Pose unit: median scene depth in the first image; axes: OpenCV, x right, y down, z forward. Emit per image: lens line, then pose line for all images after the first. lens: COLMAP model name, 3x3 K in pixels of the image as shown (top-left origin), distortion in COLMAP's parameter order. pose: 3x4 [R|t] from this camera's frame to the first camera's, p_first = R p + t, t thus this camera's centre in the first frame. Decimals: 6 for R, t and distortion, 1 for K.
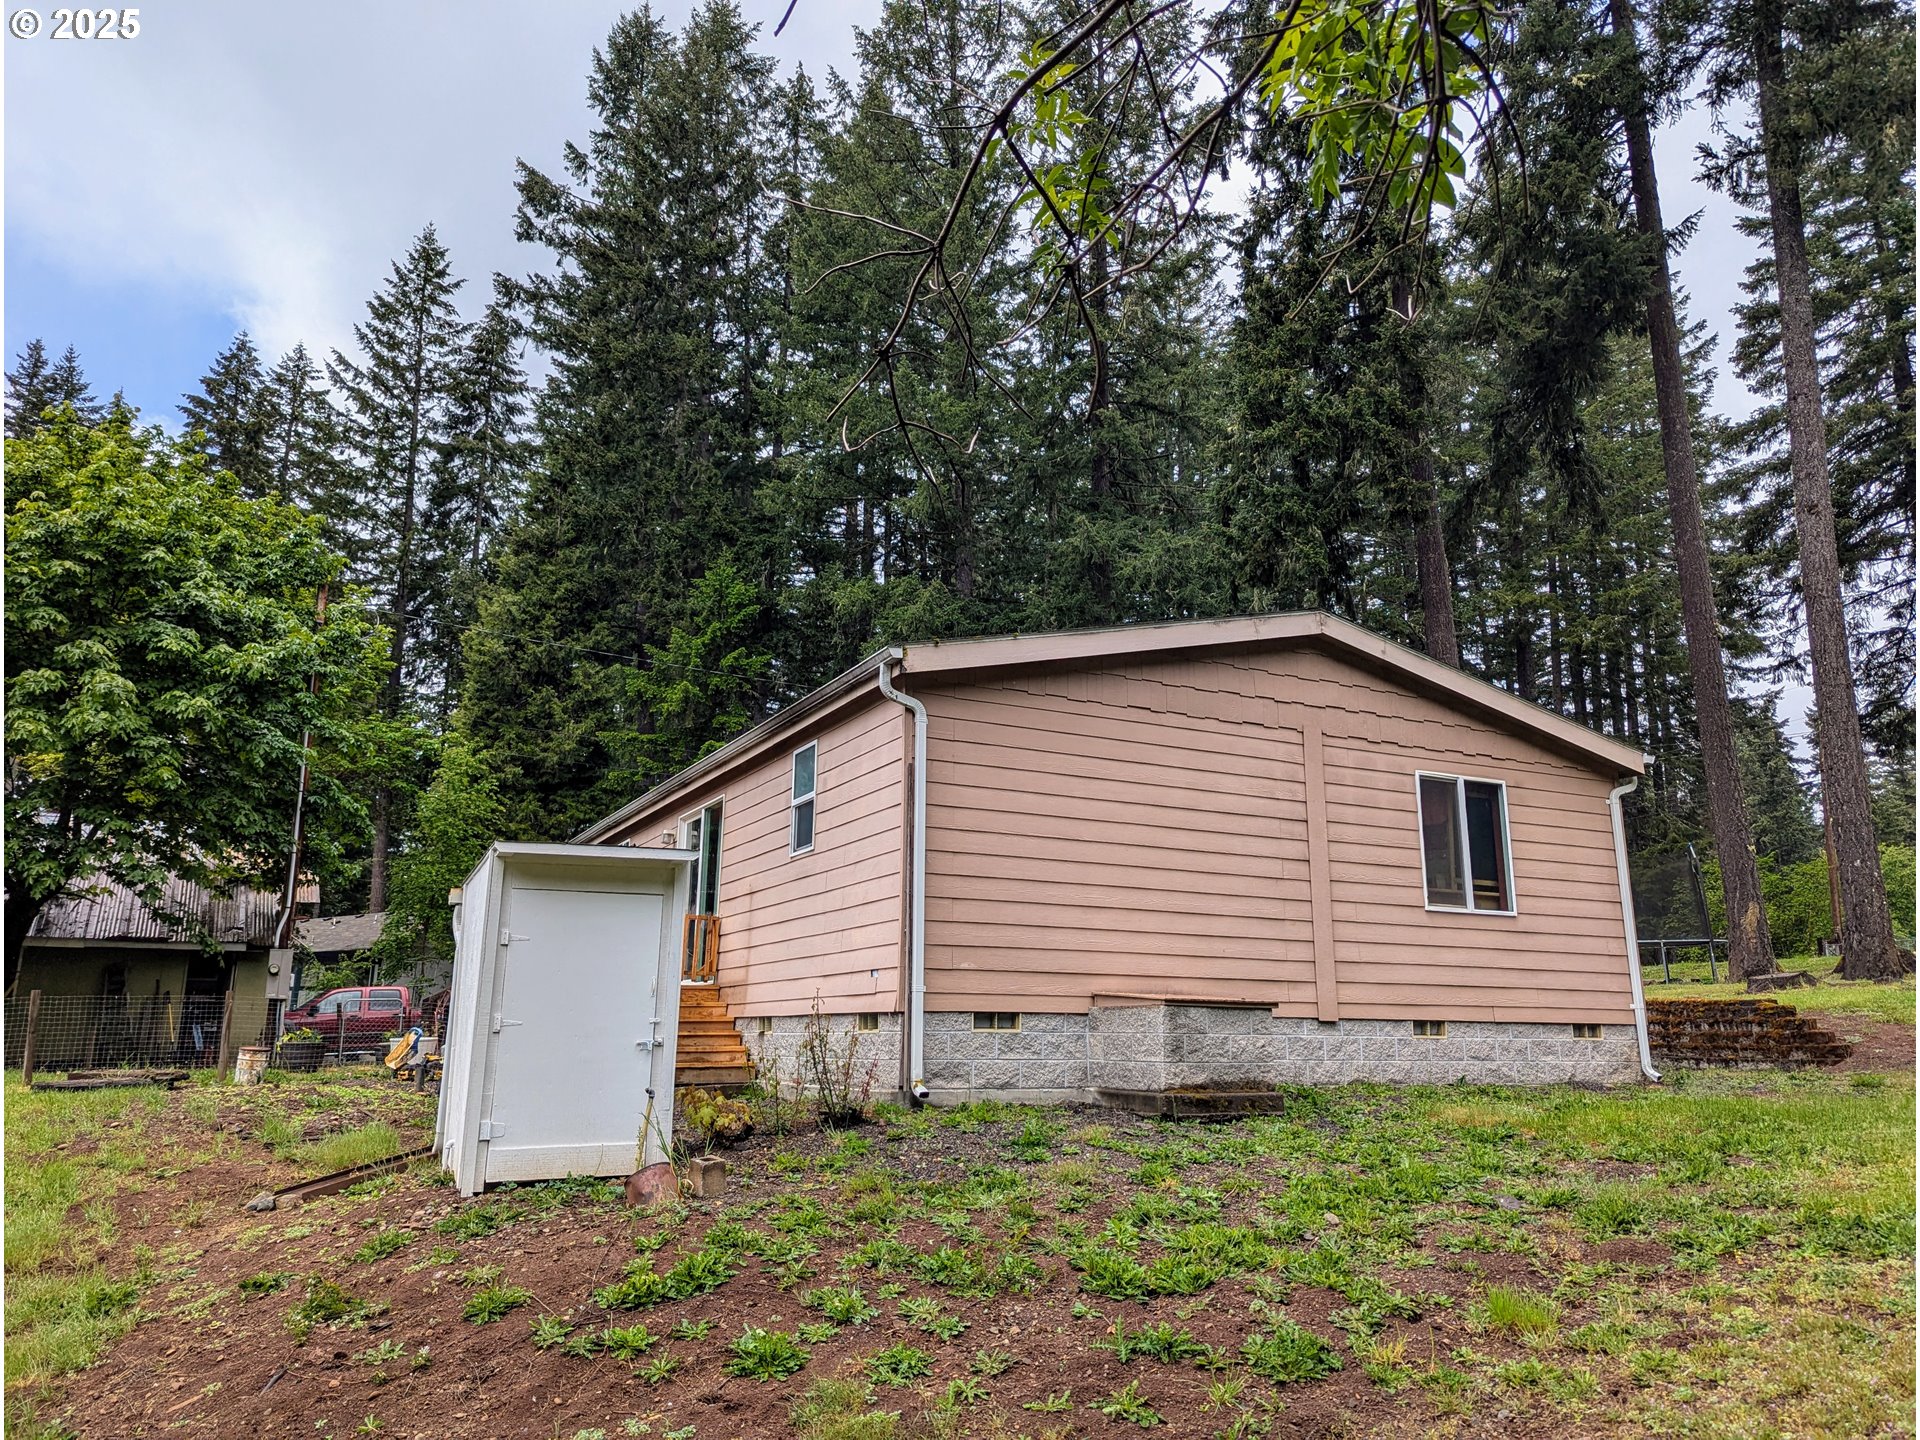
lens RADIAL K [[1340.3, 0, 980.6], [0, 1340.3, 717.0], [0, 0, 1]] dist [0.062537, -0.057093]
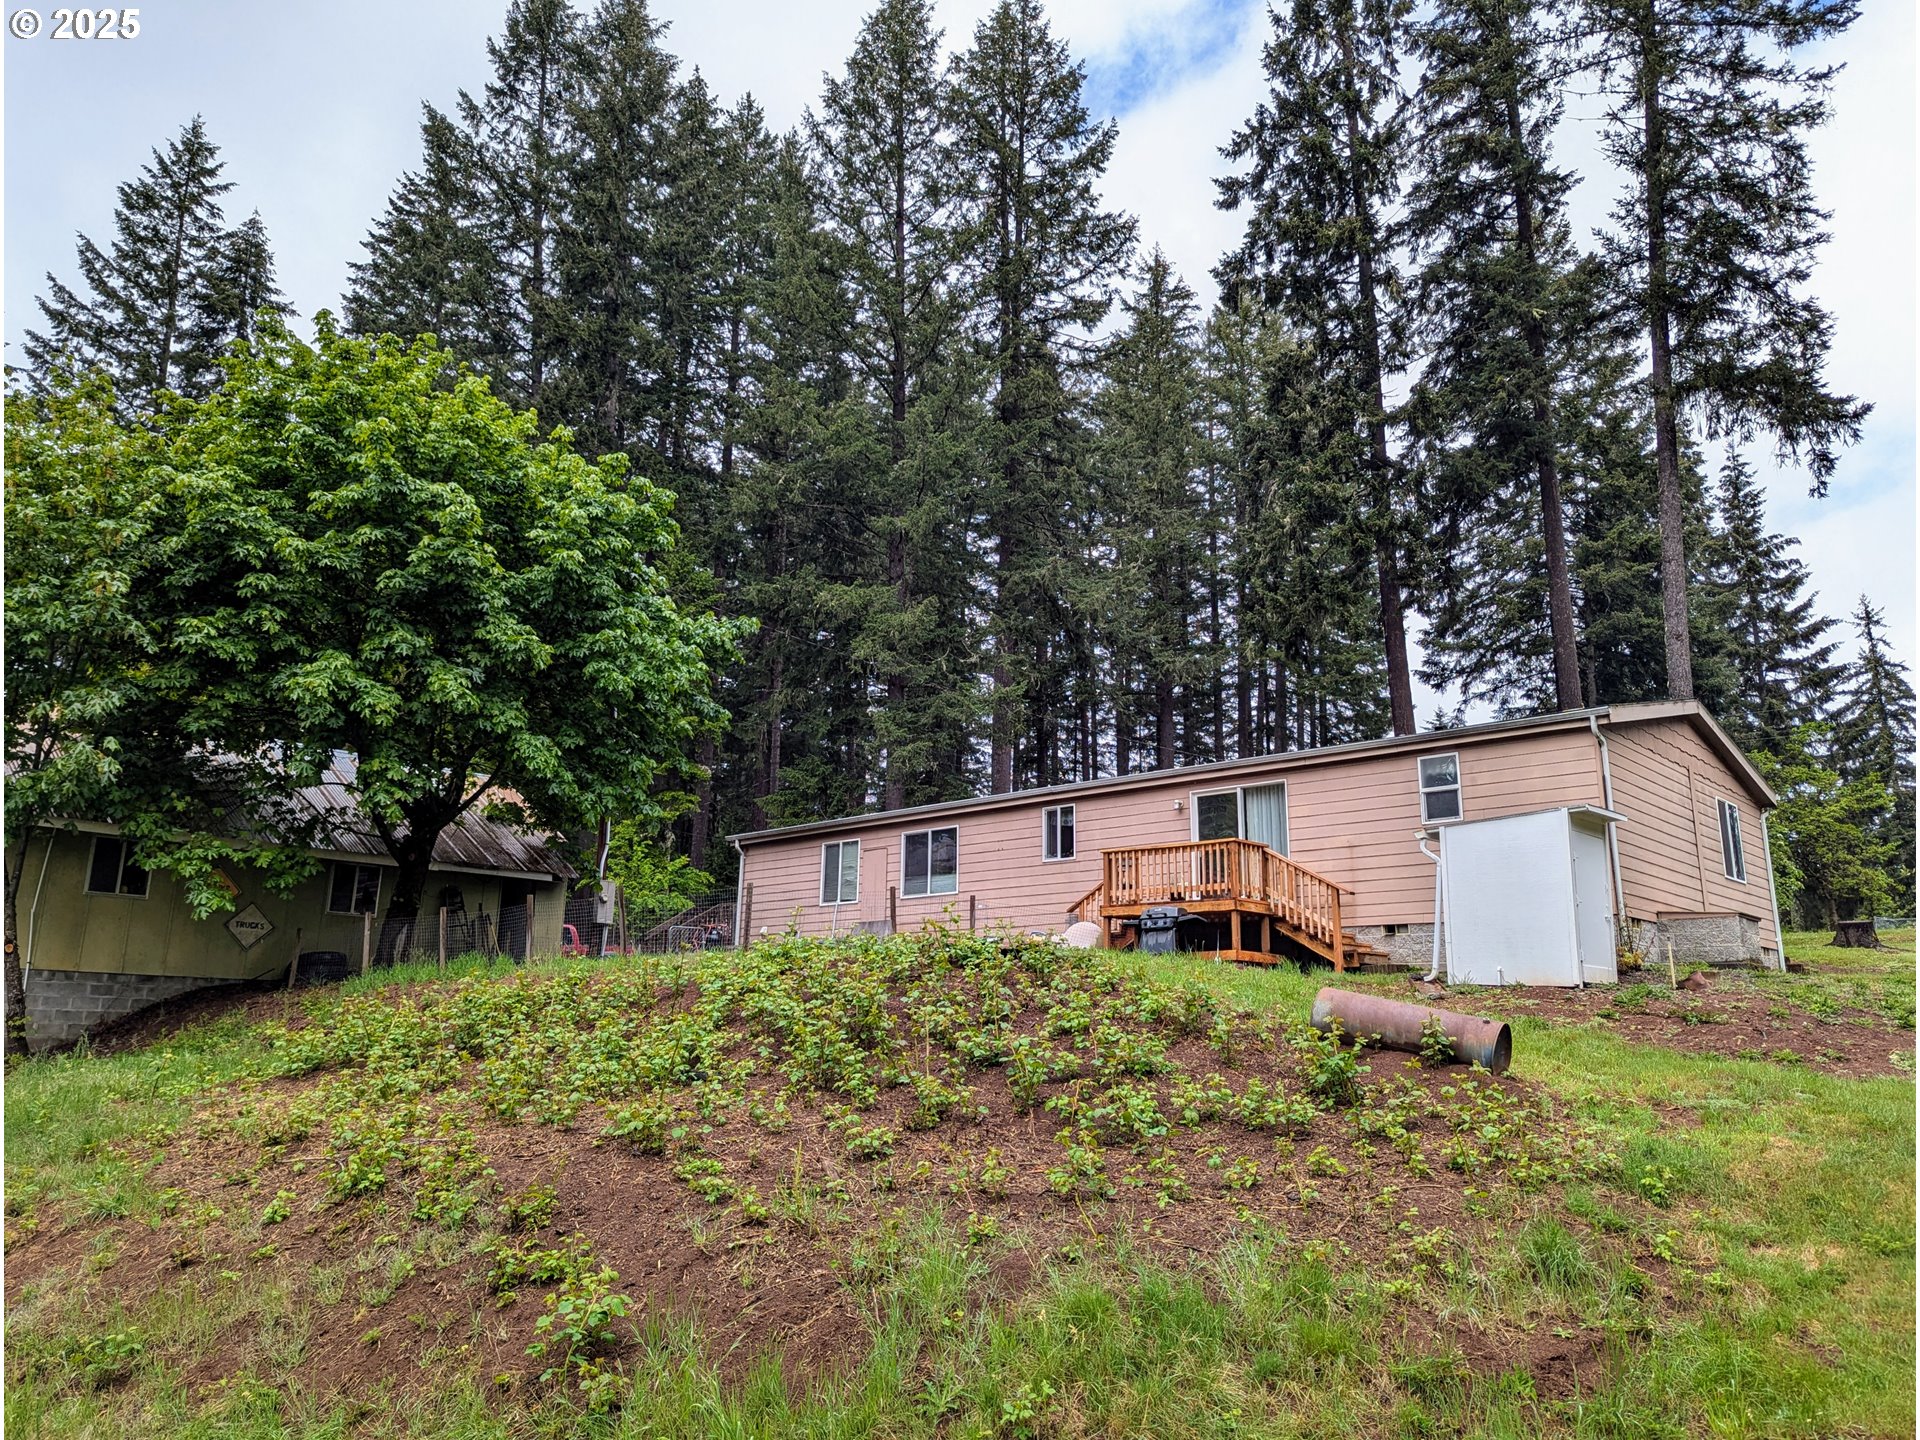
lens RADIAL K [[1340.3, 0, 980.6], [0, 1340.3, 717.0], [0, 0, 1]] dist [0.062537, -0.057093]
pose [[0.941090, 0.085903, 0.327062, -0.233666], [-0.086633, 0.996164, -0.012364, 0.009145], [-0.326870, -0.016699, 0.944922, -0.064548]]
